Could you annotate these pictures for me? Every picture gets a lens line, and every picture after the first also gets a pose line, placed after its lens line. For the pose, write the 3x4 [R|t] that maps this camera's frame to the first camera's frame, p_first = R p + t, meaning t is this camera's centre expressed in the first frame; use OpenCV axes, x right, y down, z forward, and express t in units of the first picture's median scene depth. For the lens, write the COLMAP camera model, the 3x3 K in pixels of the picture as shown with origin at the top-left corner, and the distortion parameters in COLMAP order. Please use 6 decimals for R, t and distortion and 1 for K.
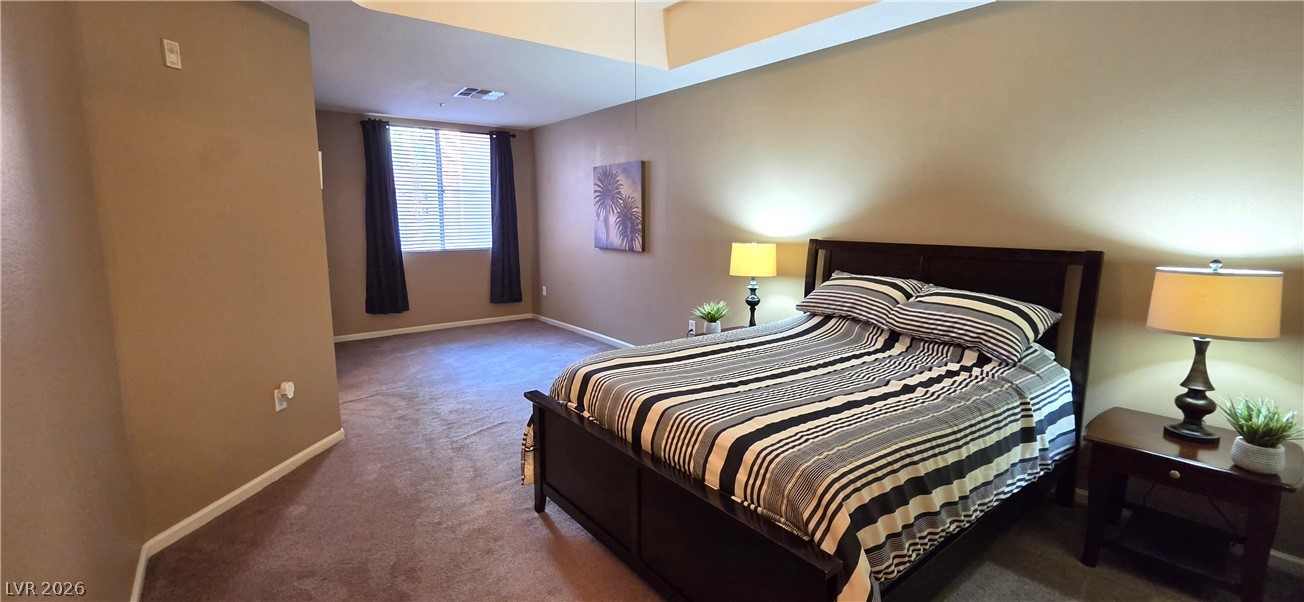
lens RADIAL K [[543.9, 0, 650.5], [0, 543.9, 292.9], [0, 0, 1]] dist [-0.001399, -0.000150]
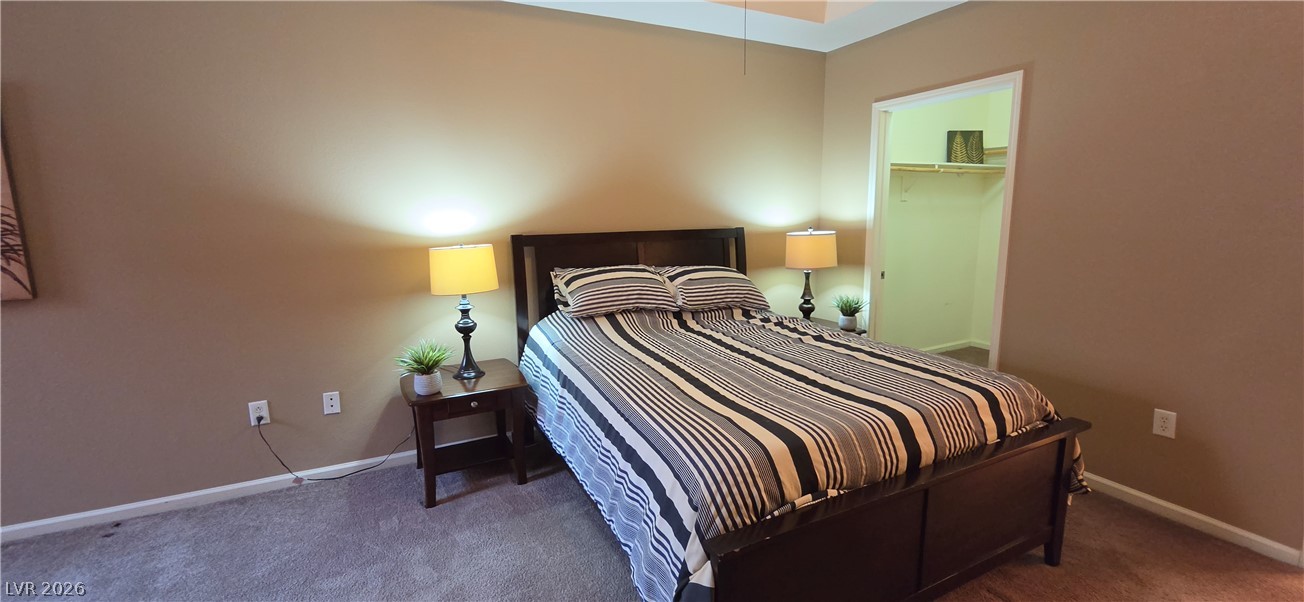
lens RADIAL K [[536.5, 0, 655.1], [0, 536.5, 295.0], [0, 0, 1]] dist [-0.013553, 0.007130]
pose [[0.187402, -0.164624, 0.968390, -0.473902], [0.153000, 0.978716, 0.136771, -0.090820], [-0.970294, 0.122533, 0.208601, 0.644841]]
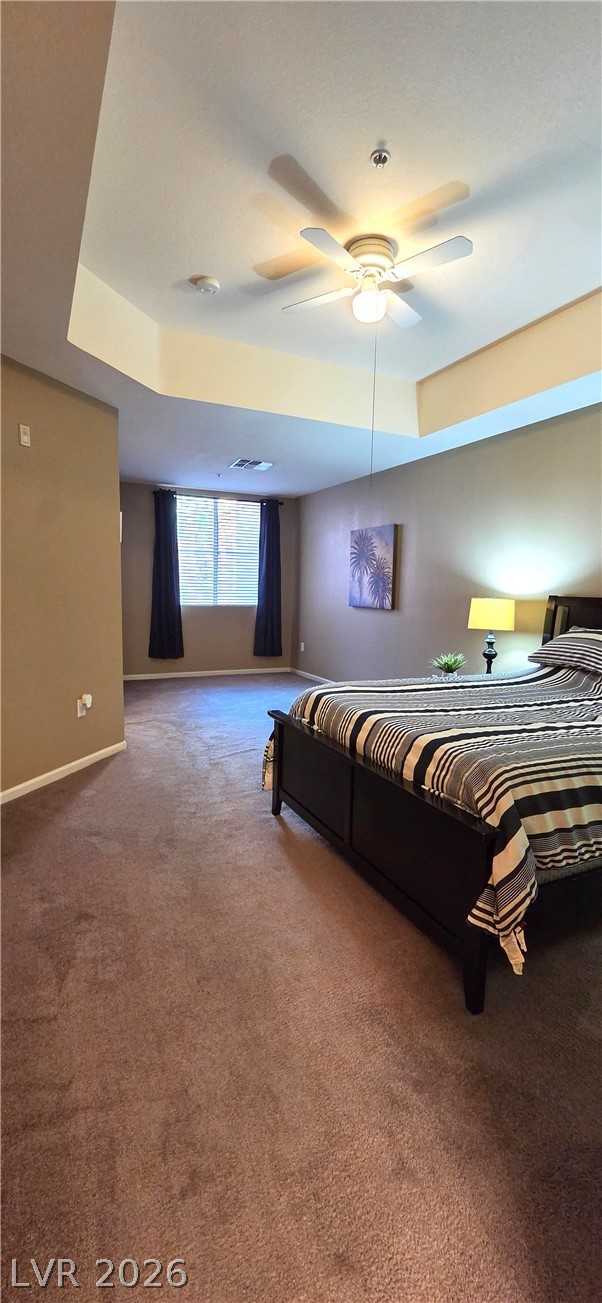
lens RADIAL K [[540.7, 0, 307.5], [0, 540.7, 651.1], [0, 0, 1]] dist [-0.001096, 0.003762]
pose [[0.979139, 0.044835, -0.198185, 0.053012], [-0.049607, 0.998585, -0.019181, 0.048782], [0.197045, 0.028613, 0.979977, -0.092424]]
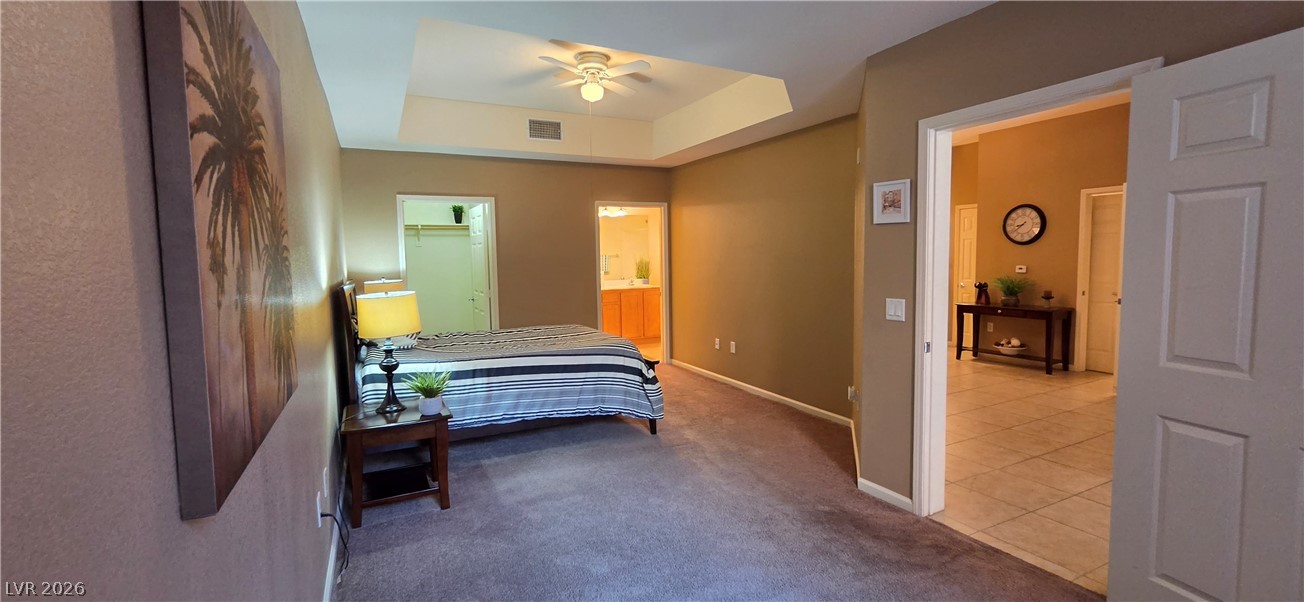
lens RADIAL K [[540.9, 0, 653.3], [0, 540.9, 296.7], [0, 0, 1]] dist [-0.007585, -0.000020]
pose [[-0.982313, -0.000107, 0.187247, -0.368595], [0.040787, 0.975866, 0.214528, -0.254576], [-0.182751, 0.218371, -0.958601, 1.779201]]
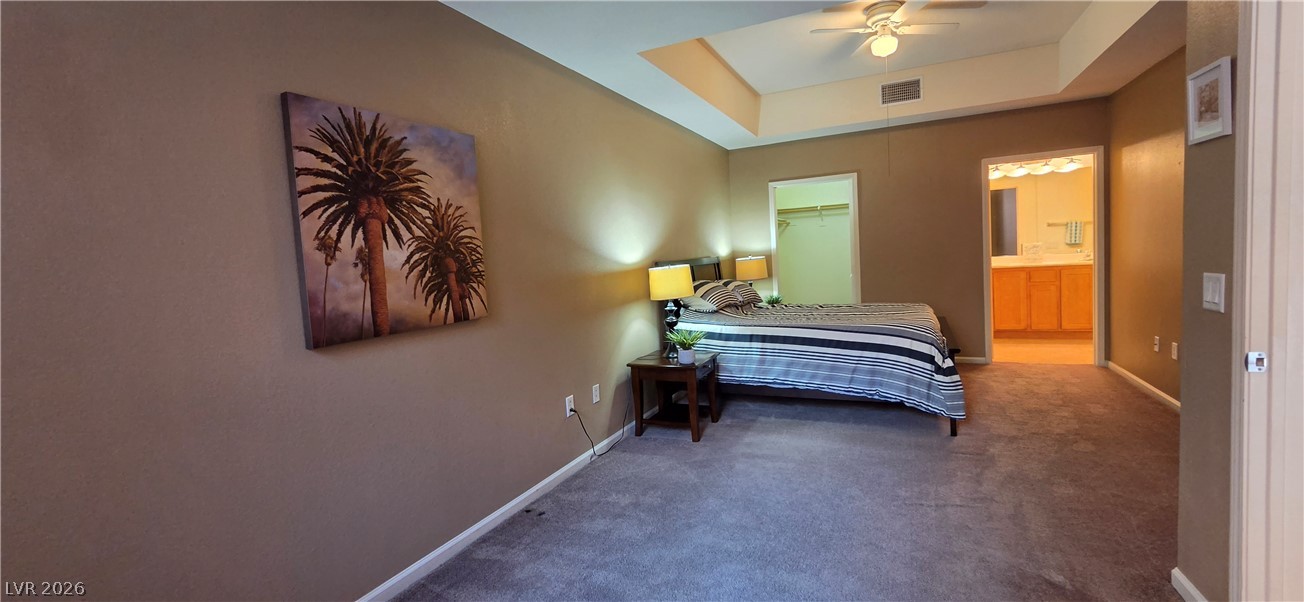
lens RADIAL K [[539.3, 0, 655.1], [0, 539.3, 293.5], [0, 0, 1]] dist [-0.004651, 0.005163]
pose [[-0.459692, -0.038881, 0.887227, -0.758100], [0.183152, 0.973414, 0.137553, -0.197938], [-0.868987, 0.225729, -0.440350, 1.563812]]
